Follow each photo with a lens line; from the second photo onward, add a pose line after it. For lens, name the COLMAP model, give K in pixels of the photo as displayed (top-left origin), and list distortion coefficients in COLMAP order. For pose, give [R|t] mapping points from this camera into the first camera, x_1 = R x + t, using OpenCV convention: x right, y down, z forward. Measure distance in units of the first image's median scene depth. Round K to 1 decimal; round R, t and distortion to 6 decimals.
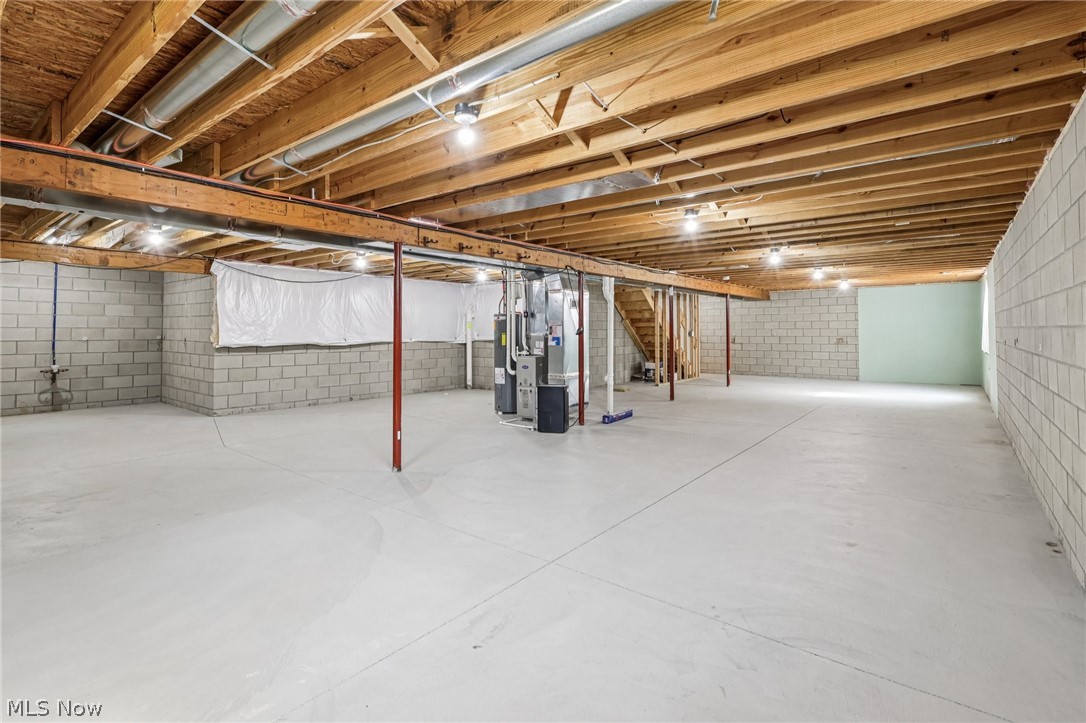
lens RADIAL K [[511.0, 0, 546.2], [0, 511.0, 344.0], [0, 0, 1]] dist [0.001136, 0.000390]
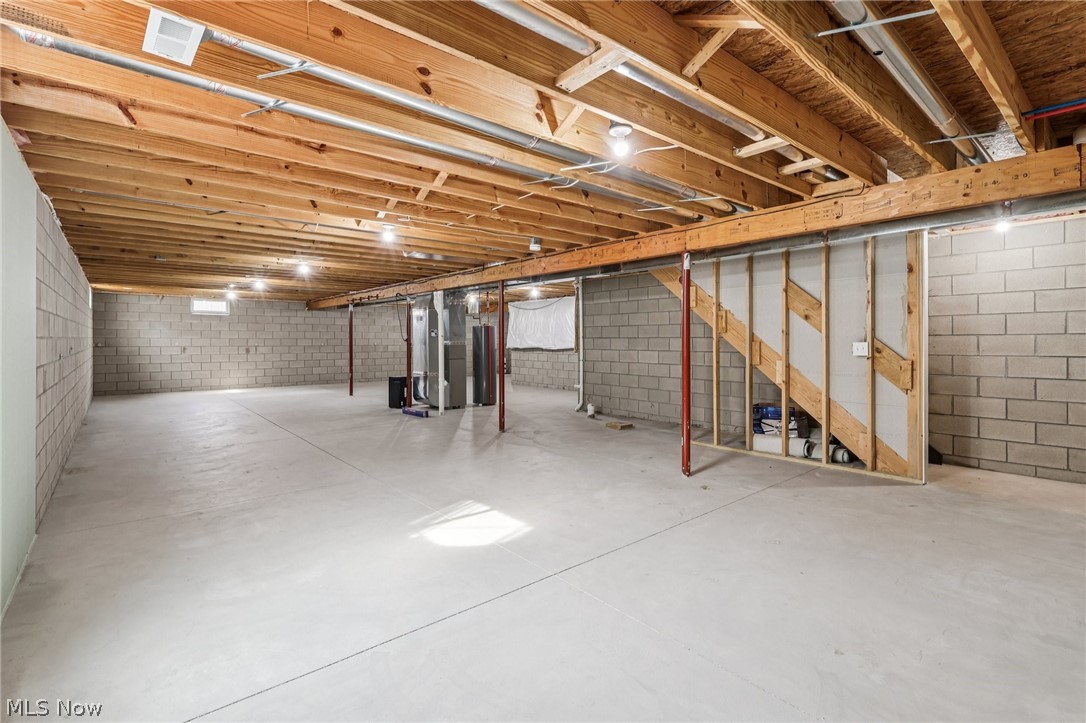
lens RADIAL K [[510.7, 0, 544.0], [0, 510.7, 339.7], [0, 0, 1]] dist [-0.000632, 0.000264]
pose [[-0.198767, 0.000956, -0.980046, 1.077946], [-0.024630, 0.999679, 0.005970, -0.034816], [0.979737, 0.025325, -0.198680, 1.333706]]
